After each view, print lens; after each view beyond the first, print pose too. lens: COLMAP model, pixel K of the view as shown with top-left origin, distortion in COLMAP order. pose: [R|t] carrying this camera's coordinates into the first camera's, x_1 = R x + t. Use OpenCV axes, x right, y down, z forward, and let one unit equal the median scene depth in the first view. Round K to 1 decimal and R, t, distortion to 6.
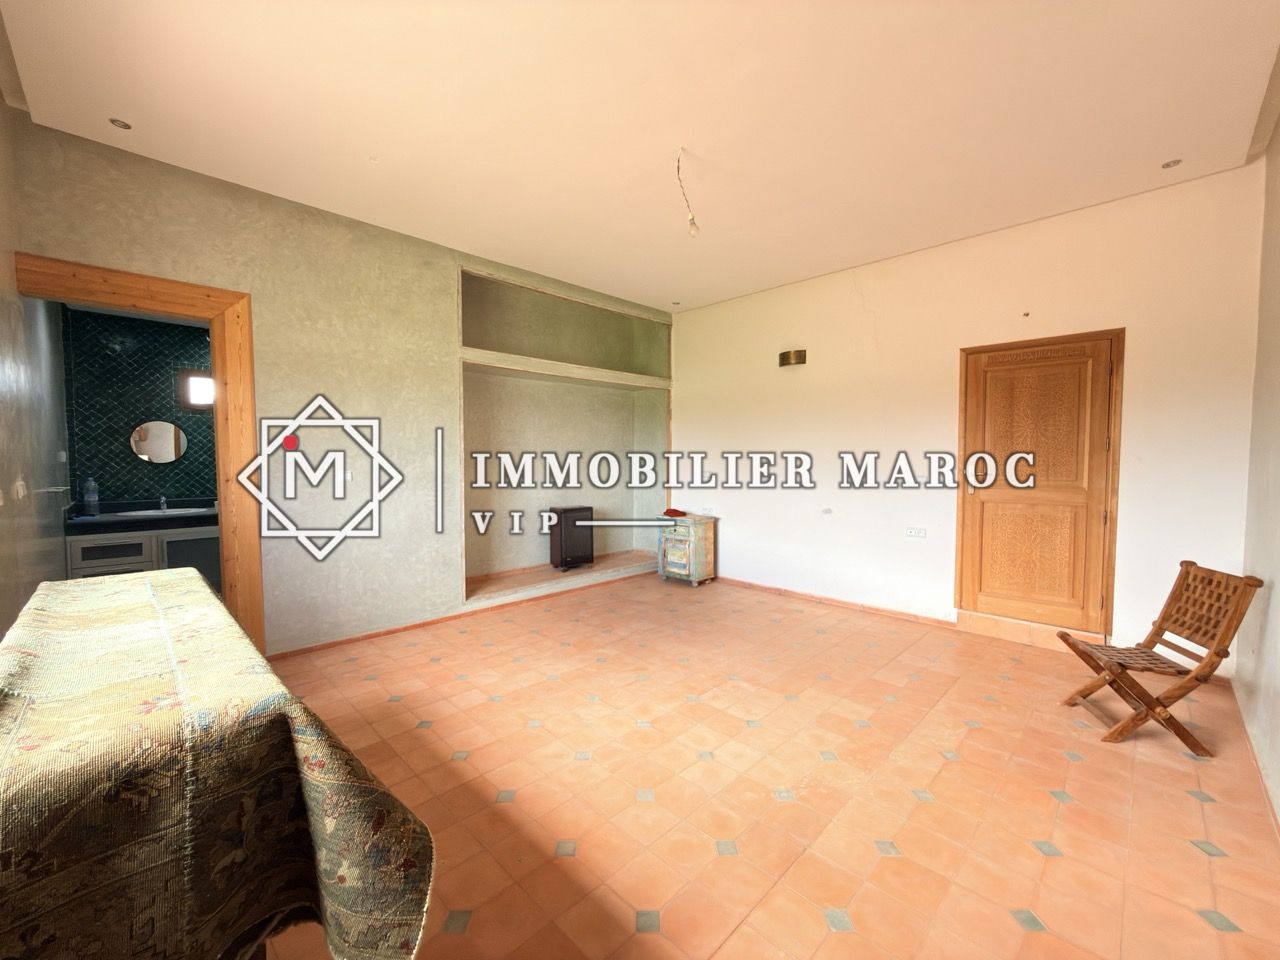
lens RADIAL K [[511.0, 0, 636.3], [0, 511.0, 480.1], [0, 0, 1]] dist [0.001115, 0.000306]
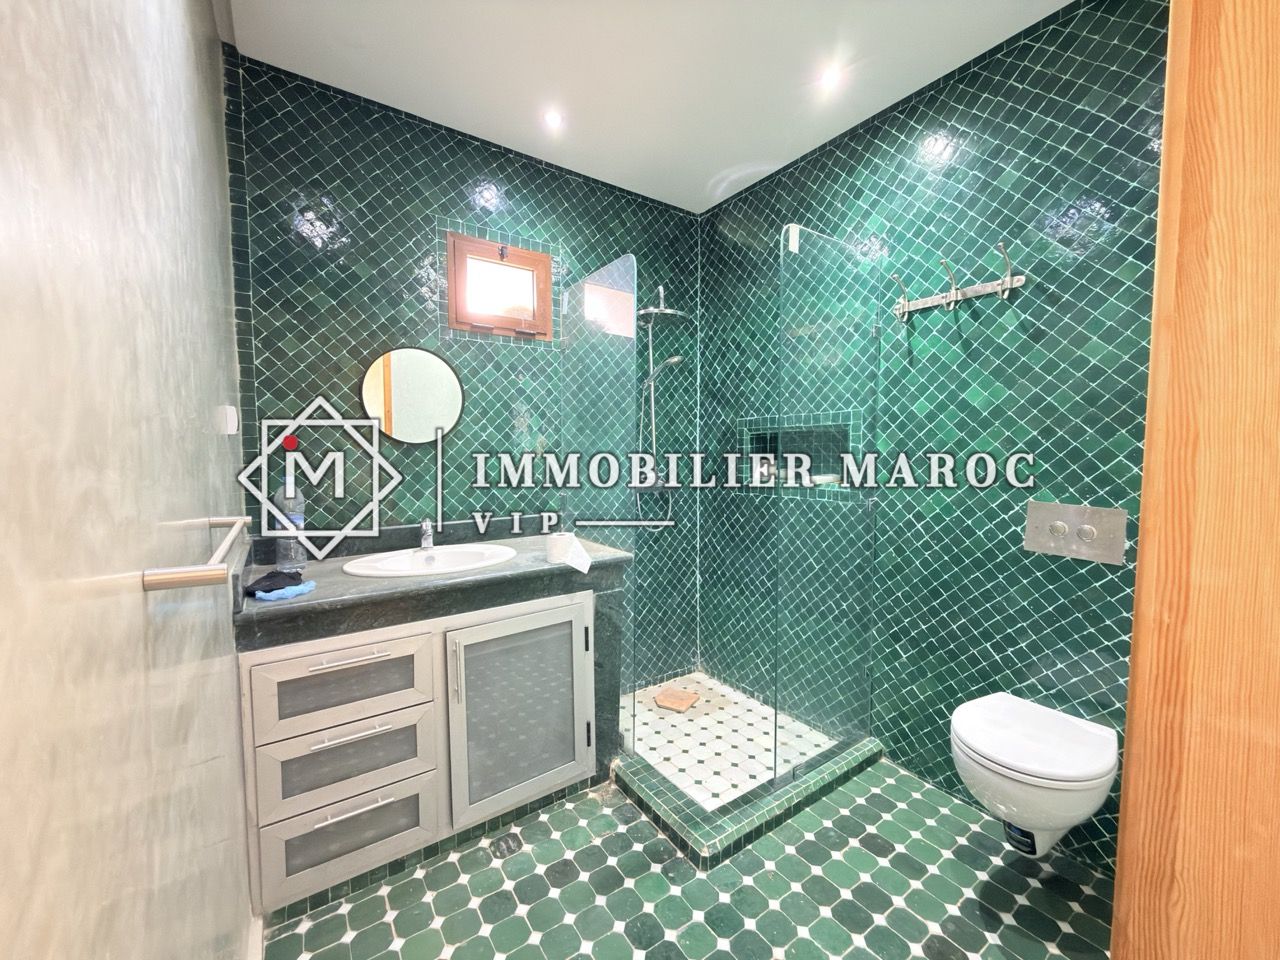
lens RADIAL K [[511.0, 0, 641.6], [0, 511.0, 483.4], [0, 0, 1]] dist [-0.000050, 0.000273]
pose [[0.985438, 0.008603, -0.169816, -0.524034], [-0.005276, 0.999785, 0.020035, -0.006366], [0.169952, -0.018847, 0.985272, 0.470937]]
